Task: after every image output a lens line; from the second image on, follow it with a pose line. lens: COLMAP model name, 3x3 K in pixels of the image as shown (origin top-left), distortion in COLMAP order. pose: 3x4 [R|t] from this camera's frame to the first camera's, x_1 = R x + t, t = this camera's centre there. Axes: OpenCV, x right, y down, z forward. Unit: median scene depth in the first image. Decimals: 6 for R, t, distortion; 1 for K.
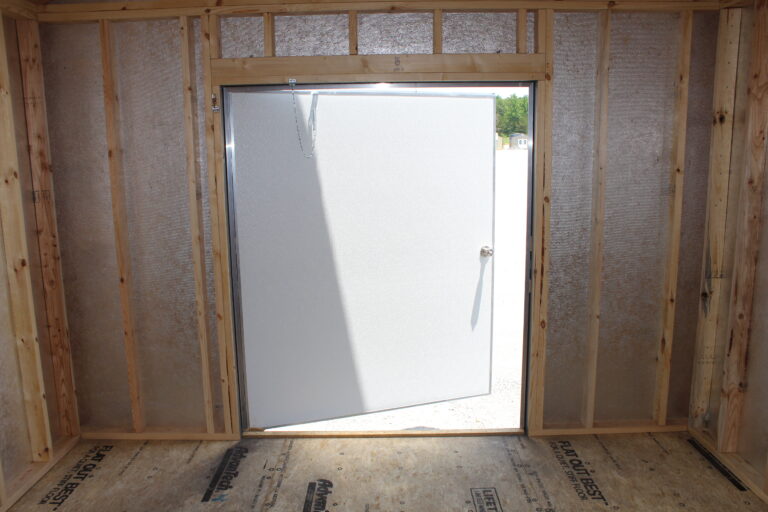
lens RADIAL K [[639.8, 0, 379.8], [0, 639.8, 266.6], [0, 0, 1]] dist [-0.145244, 0.114119]
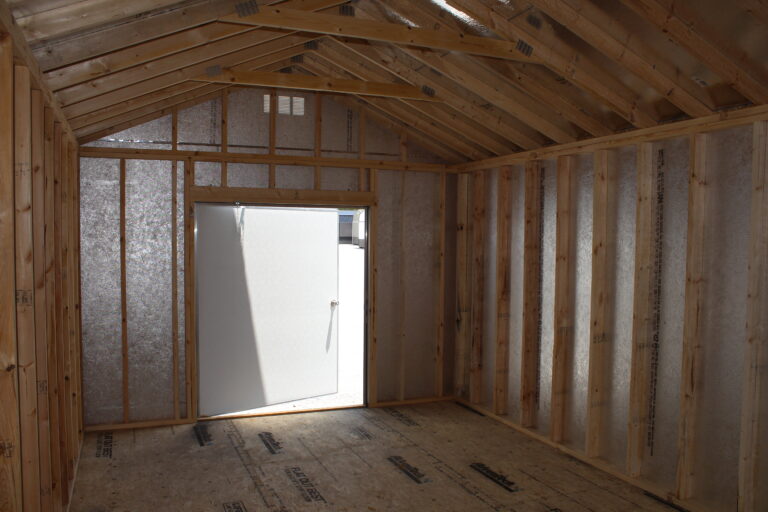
lens RADIAL K [[639.8, 0, 363.6], [0, 639.8, 270.6], [0, 0, 1]] dist [-0.145244, 0.114119]
pose [[0.931717, 0.005146, 0.363148, -0.437098], [0.044915, 0.990591, -0.129273, 0.131821], [-0.360397, 0.136757, 0.922720, -0.686906]]
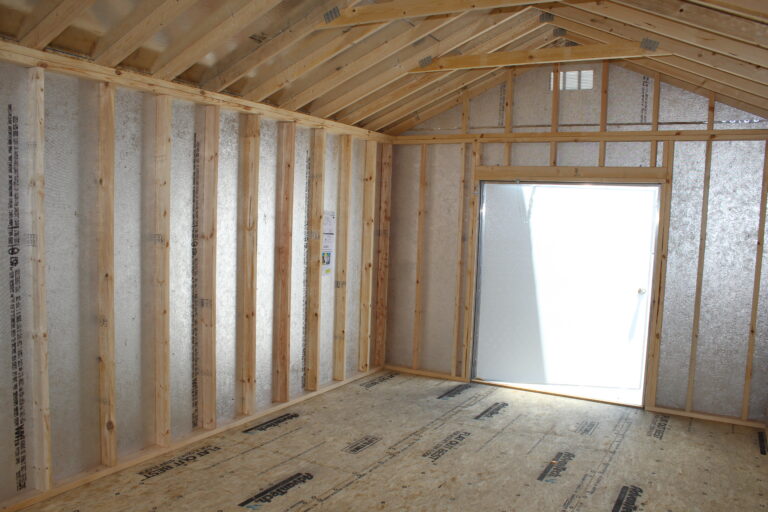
lens RADIAL K [[639.8, 0, 383.8], [0, 639.8, 264.2], [0, 0, 1]] dist [-0.145244, 0.114119]
pose [[0.872670, 0.084239, -0.480990, 0.408254], [-0.136122, 0.987929, -0.073946, 0.126076], [0.468955, 0.130004, 0.873602, -0.704702]]
